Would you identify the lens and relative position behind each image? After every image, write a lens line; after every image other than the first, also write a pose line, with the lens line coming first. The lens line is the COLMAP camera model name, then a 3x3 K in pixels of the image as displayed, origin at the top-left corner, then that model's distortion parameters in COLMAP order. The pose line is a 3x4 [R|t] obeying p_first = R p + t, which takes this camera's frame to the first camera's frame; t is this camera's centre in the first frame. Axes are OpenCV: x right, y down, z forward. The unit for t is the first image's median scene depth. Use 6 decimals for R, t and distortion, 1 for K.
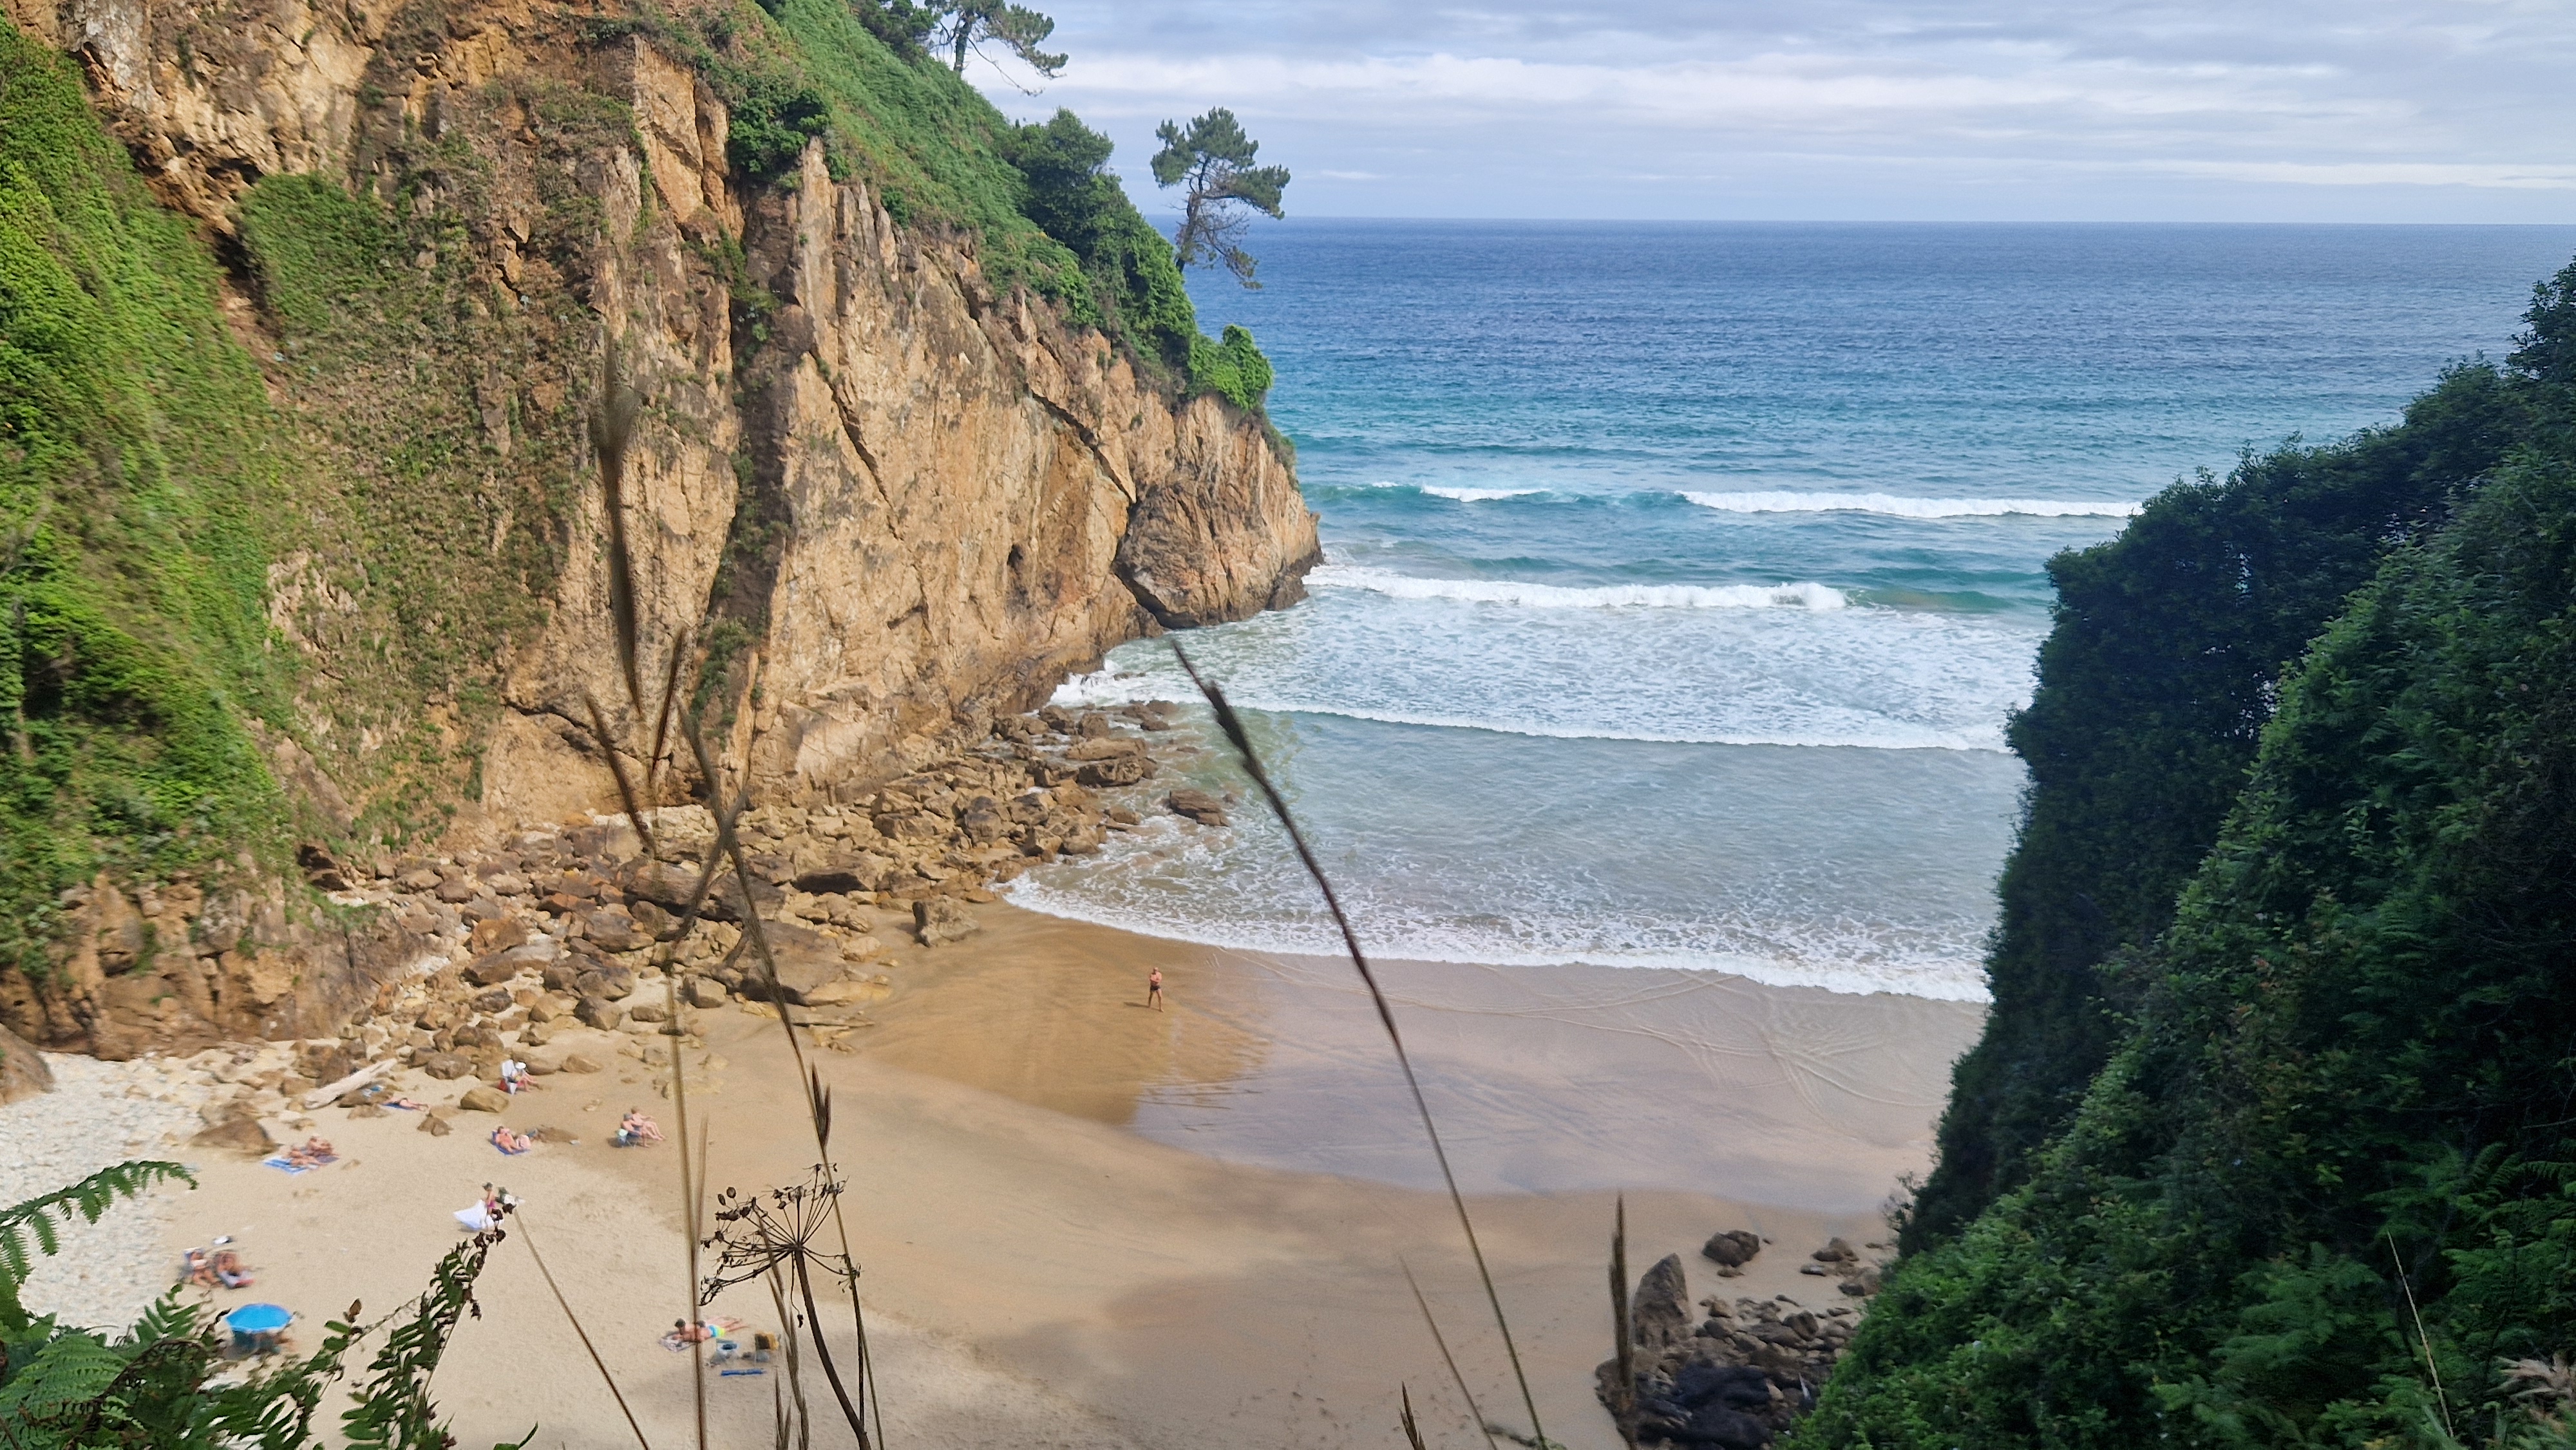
lens RADIAL K [[2196.7, 0, 1289.2], [0, 2196.7, 727.9], [0, 0, 1]] dist [0.061536, -0.039292]
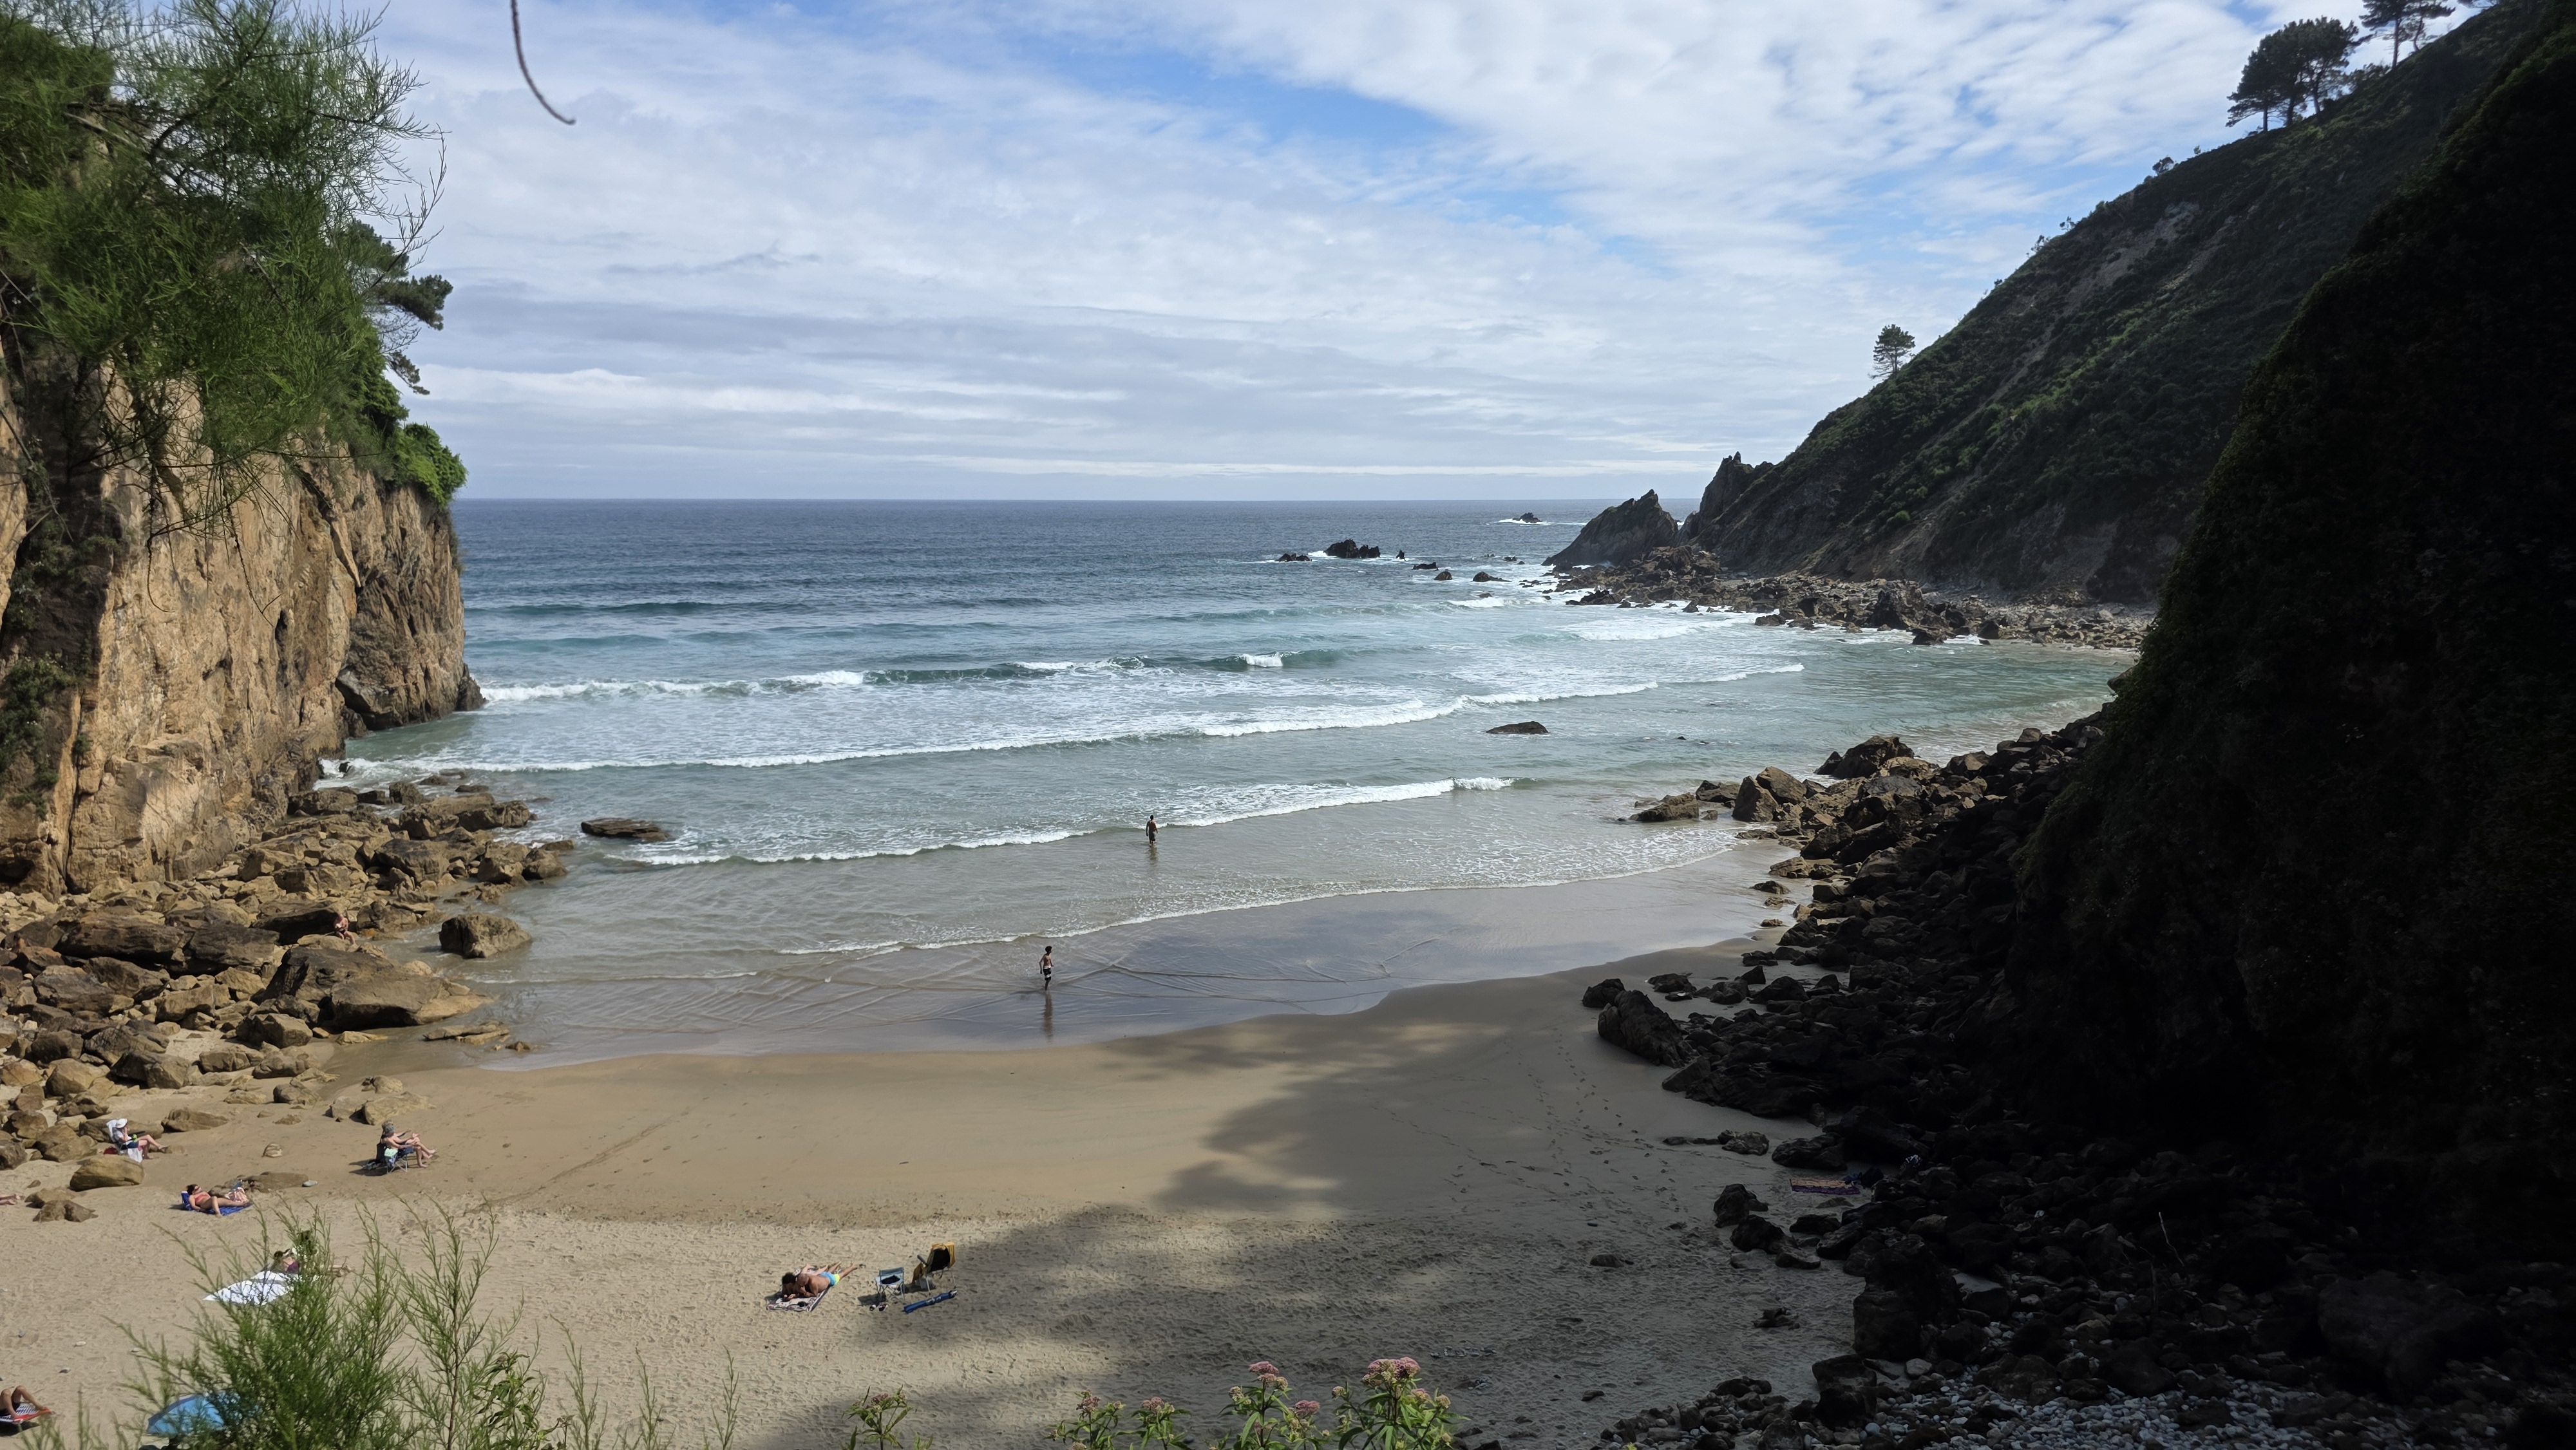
lens RADIAL K [[1748.2, 0, 1290.4], [0, 1748.2, 730.1], [0, 0, 1]] dist [0.002462, -0.001150]
pose [[0.811360, -0.082762, 0.578658, -0.228364], [0.139310, 0.988780, -0.053913, 0.068993], [-0.567704, 0.124356, 0.813786, 0.192071]]
